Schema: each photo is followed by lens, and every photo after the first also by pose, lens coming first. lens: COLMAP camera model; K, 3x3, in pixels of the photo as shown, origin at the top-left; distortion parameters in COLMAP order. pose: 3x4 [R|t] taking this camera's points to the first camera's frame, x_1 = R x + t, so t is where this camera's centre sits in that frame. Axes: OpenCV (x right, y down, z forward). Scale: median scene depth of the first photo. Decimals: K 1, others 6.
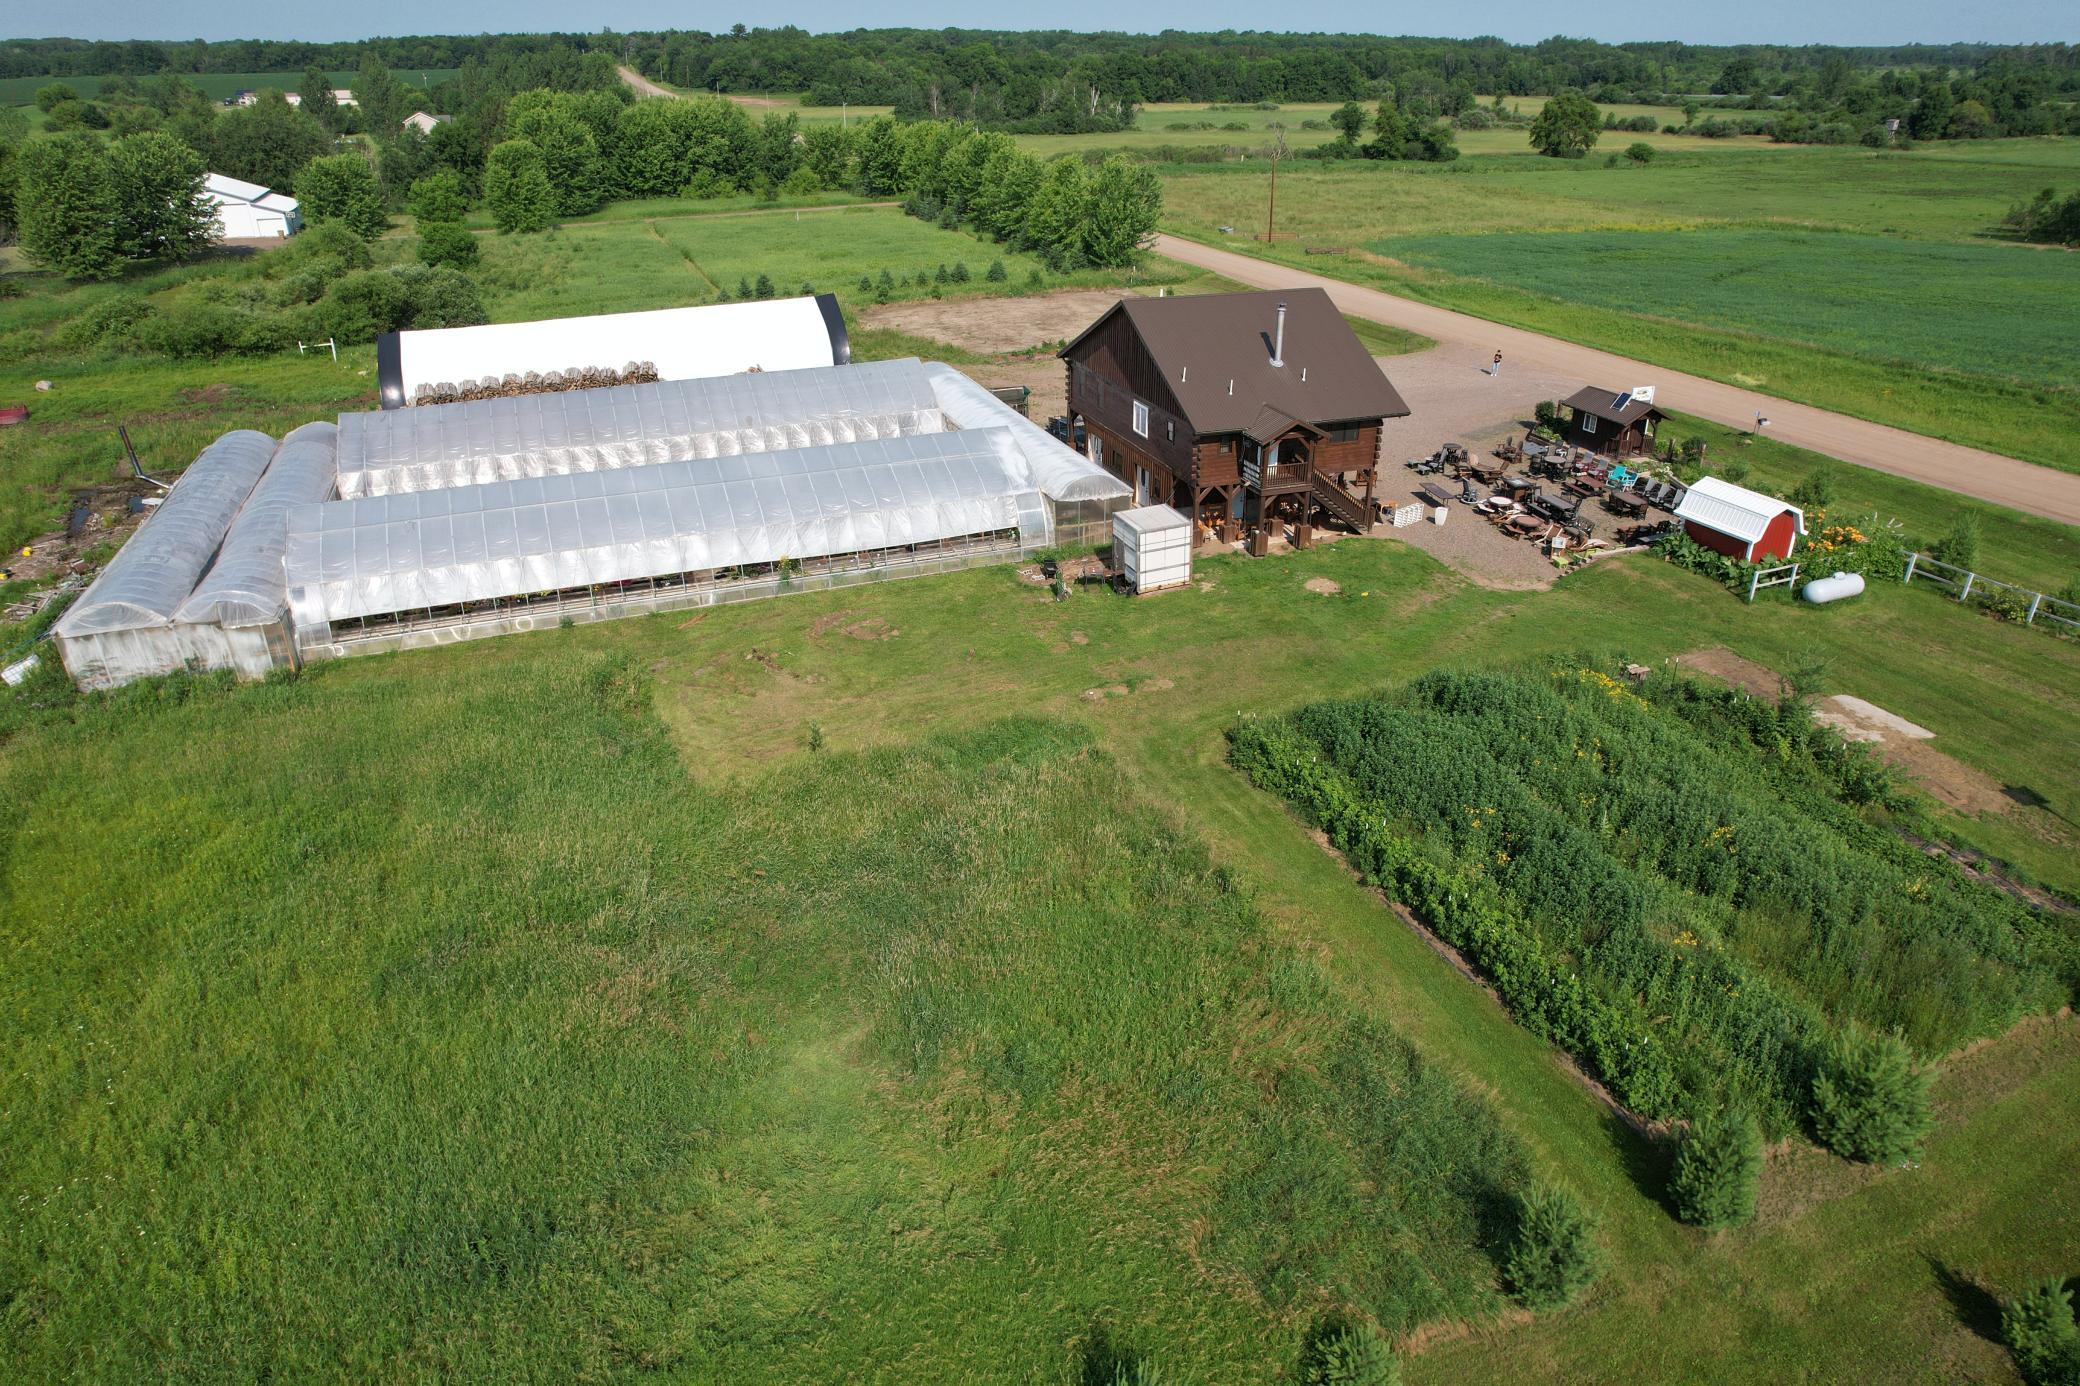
lens RADIAL K [[1329.5, 0, 1044.1], [0, 1329.5, 696.2], [0, 0, 1]] dist [-0.085947, 0.079650]
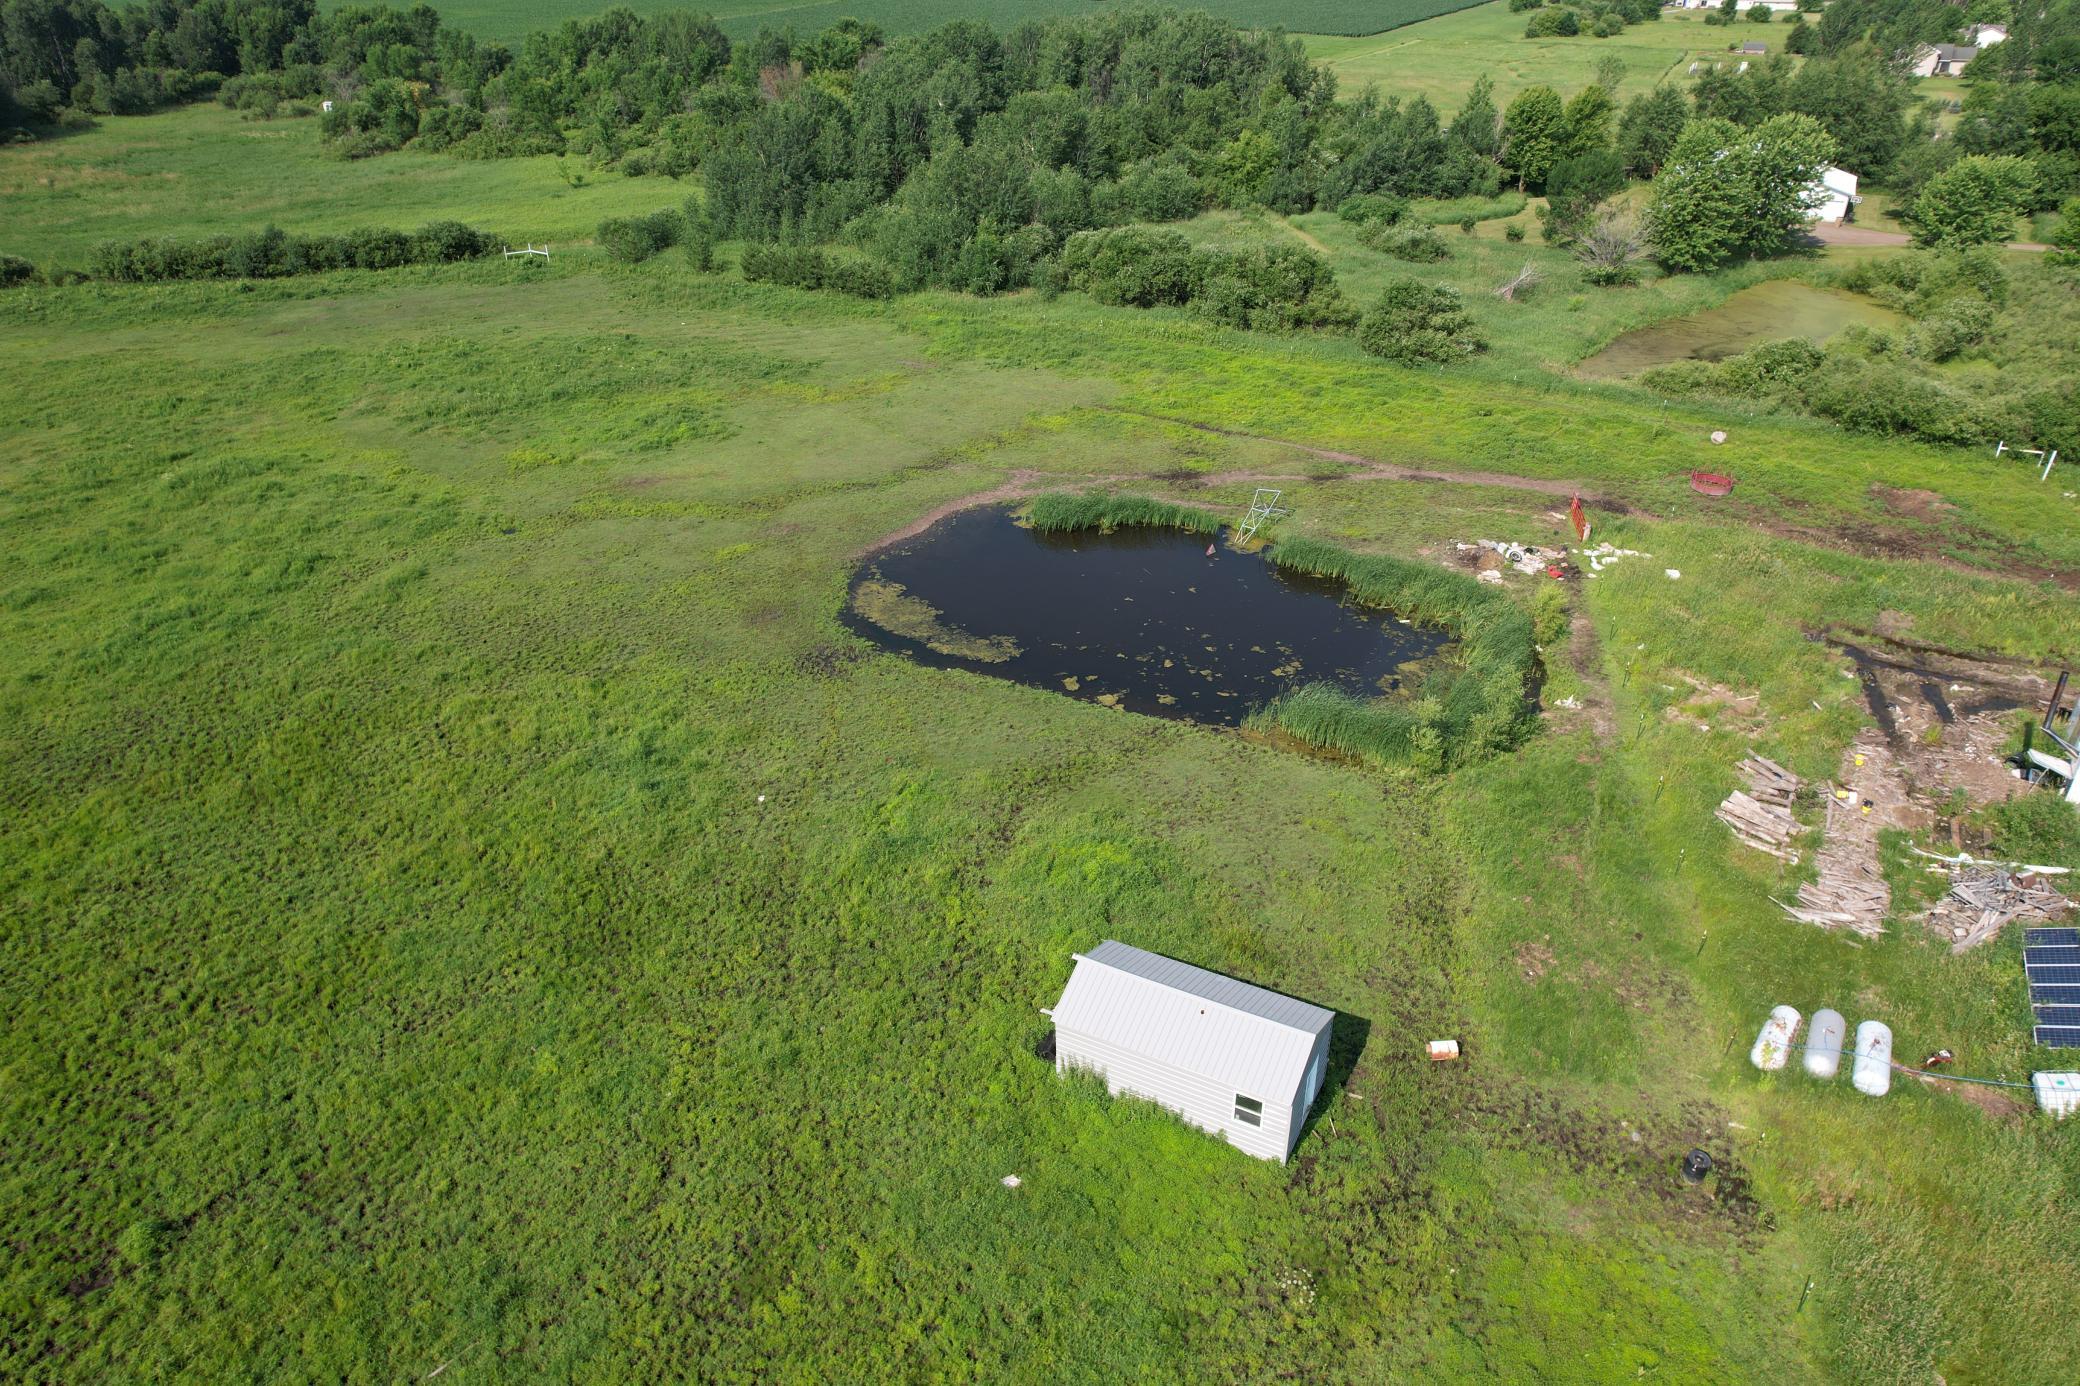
lens RADIAL K [[1329.5, 0, 1044.1], [0, 1329.5, 696.2], [0, 0, 1]] dist [-0.085947, 0.079650]
pose [[0.644802, 0.388361, -0.658335, -0.189763], [-0.338087, 0.917378, 0.210037, -0.048594], [0.685513, 0.087142, 0.722827, 0.000515]]
